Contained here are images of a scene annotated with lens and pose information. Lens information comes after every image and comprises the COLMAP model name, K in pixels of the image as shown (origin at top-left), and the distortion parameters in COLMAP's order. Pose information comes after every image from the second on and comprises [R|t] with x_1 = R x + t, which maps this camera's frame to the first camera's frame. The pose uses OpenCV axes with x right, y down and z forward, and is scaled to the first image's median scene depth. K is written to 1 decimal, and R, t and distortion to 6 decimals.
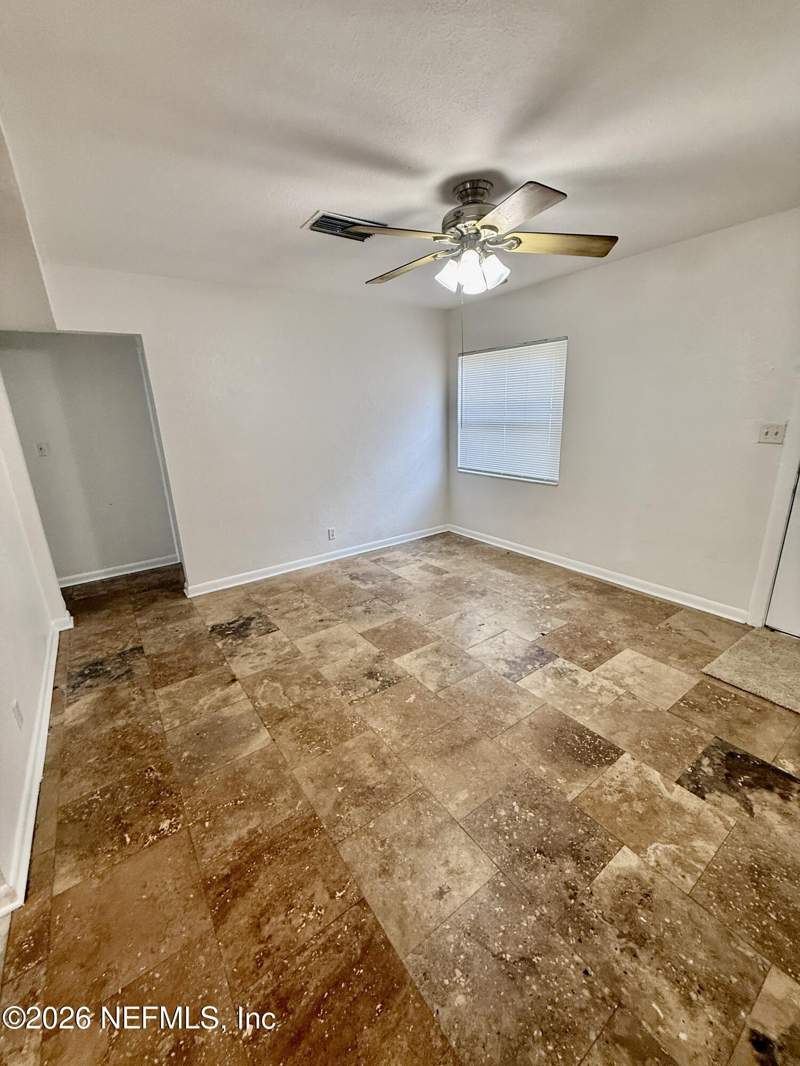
lens RADIAL K [[425.7, 0, 399.9], [0, 425.7, 529.3], [0, 0, 1]] dist [-0.000128, -0.000050]
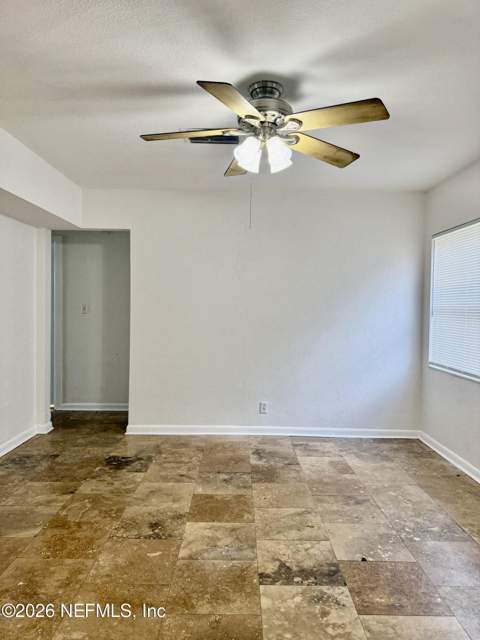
lens RADIAL K [[453.5, 0, 240.0], [0, 453.5, 320.0], [0, 0, 1]] dist [0.045785, -0.063620]
pose [[0.813495, 0.063671, -0.578076, 0.671670], [-0.204369, 0.961892, -0.181651, 0.028313], [0.544481, 0.265913, 0.795506, 0.116226]]
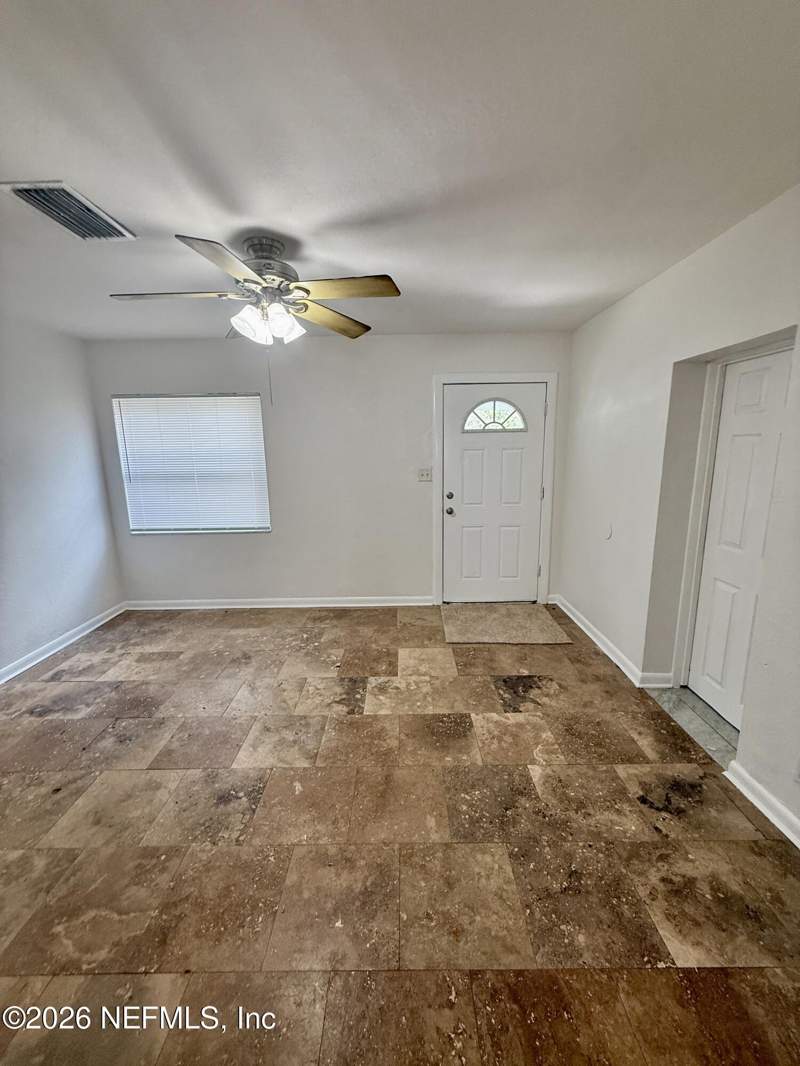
lens RADIAL K [[425.7, 0, 399.9], [0, 425.7, 529.3], [0, 0, 1]] dist [-0.000128, -0.000050]
pose [[0.583237, -0.130206, 0.801798, -0.418372], [0.223571, 0.974678, -0.004348, -0.051564], [-0.780929, 0.181795, 0.597579, 0.208526]]
